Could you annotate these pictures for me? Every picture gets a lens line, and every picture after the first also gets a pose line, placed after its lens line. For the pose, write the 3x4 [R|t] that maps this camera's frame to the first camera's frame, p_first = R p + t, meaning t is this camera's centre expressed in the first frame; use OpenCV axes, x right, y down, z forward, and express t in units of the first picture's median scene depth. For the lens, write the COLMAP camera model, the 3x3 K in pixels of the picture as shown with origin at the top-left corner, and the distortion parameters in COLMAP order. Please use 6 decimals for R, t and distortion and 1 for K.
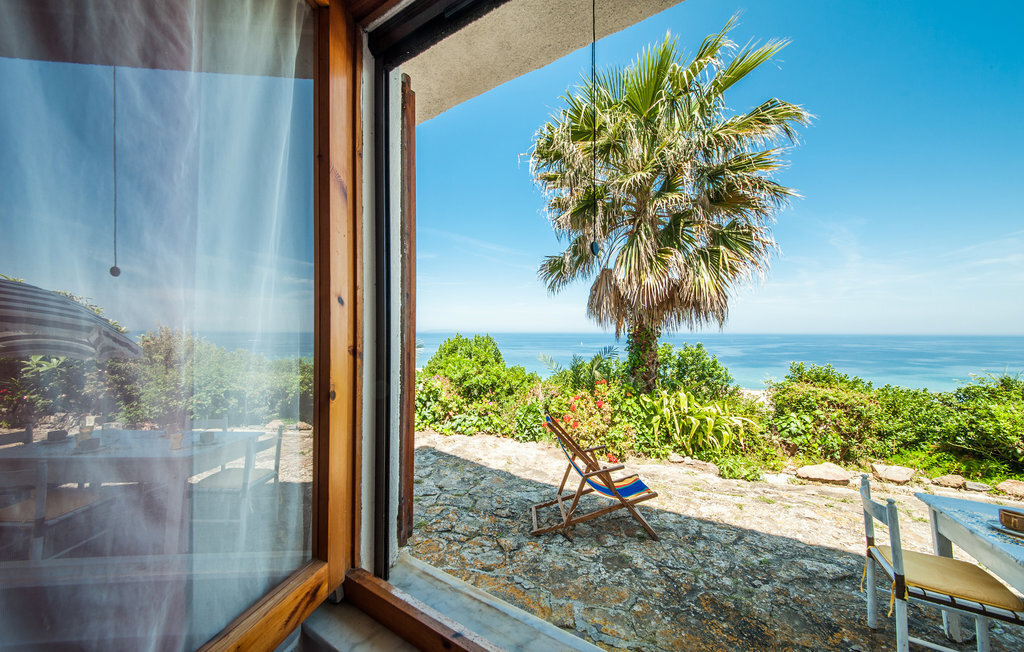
lens RADIAL K [[341.5, 0, 515.0], [0, 341.5, 328.5], [0, 0, 1]] dist [0.019801, -0.000185]
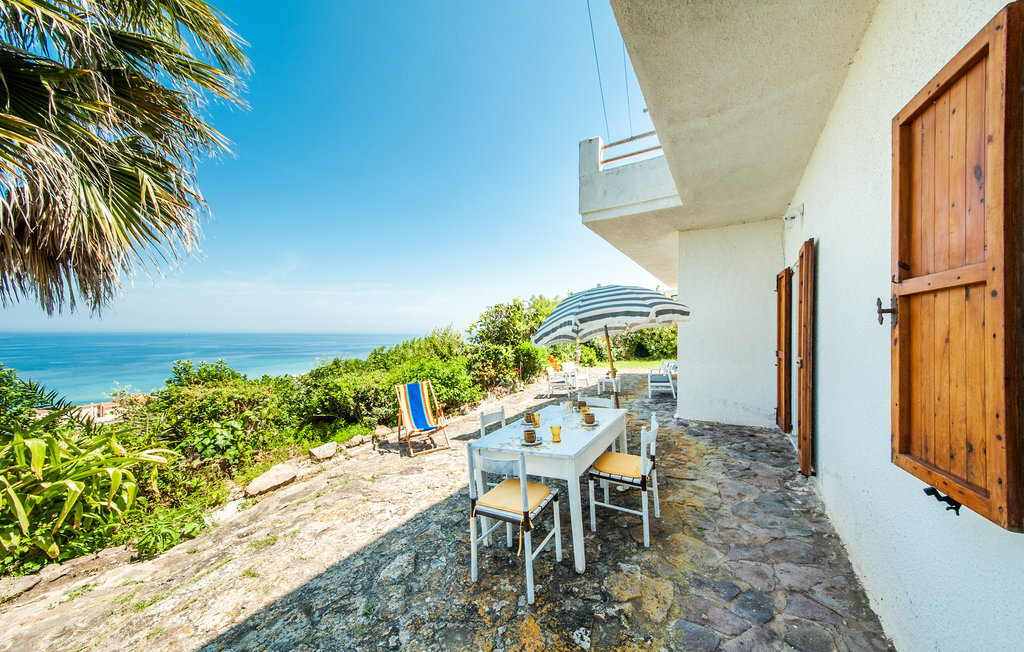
lens RADIAL K [[350.4, 0, 557.7], [0, 350.4, 325.7], [0, 0, 1]] dist [0.010868, -0.000069]
pose [[-0.028490, 0.012828, 0.999512, -0.035554], [-0.015913, 0.999785, -0.013285, 0.025258], [-0.999467, -0.016284, -0.028280, 0.294335]]
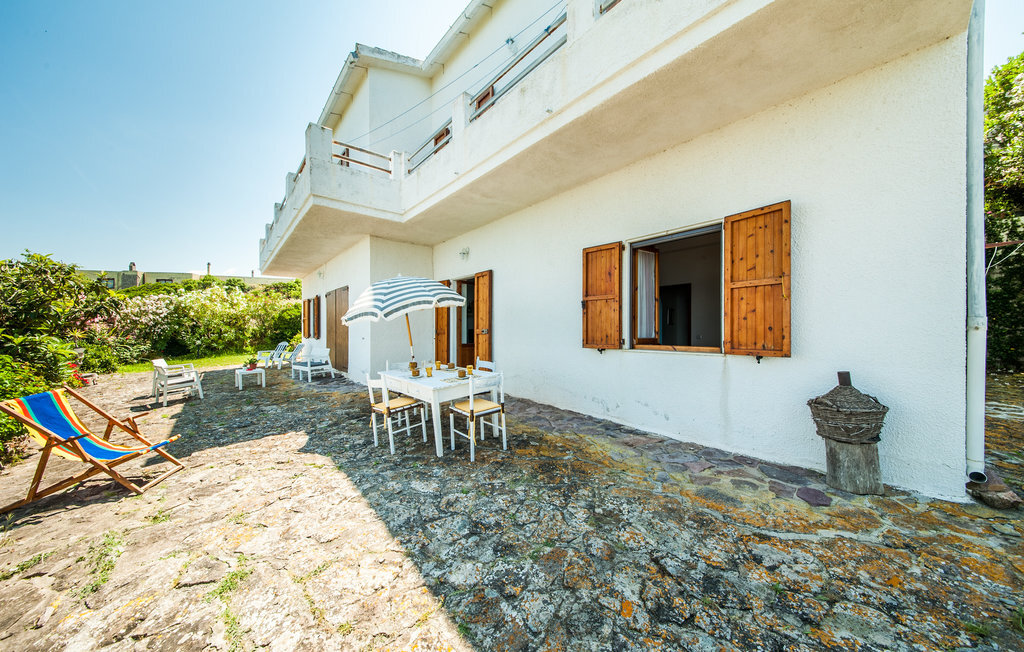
lens RADIAL K [[325.9, 0, 514.4], [0, 325.9, 332.7], [0, 0, 1]] dist [0.000181, -0.000048]
pose [[-0.945254, -0.006984, 0.326260, 0.113932], [-0.008048, 0.999966, -0.001911, 0.082073], [-0.326235, -0.004432, -0.945278, 0.903497]]
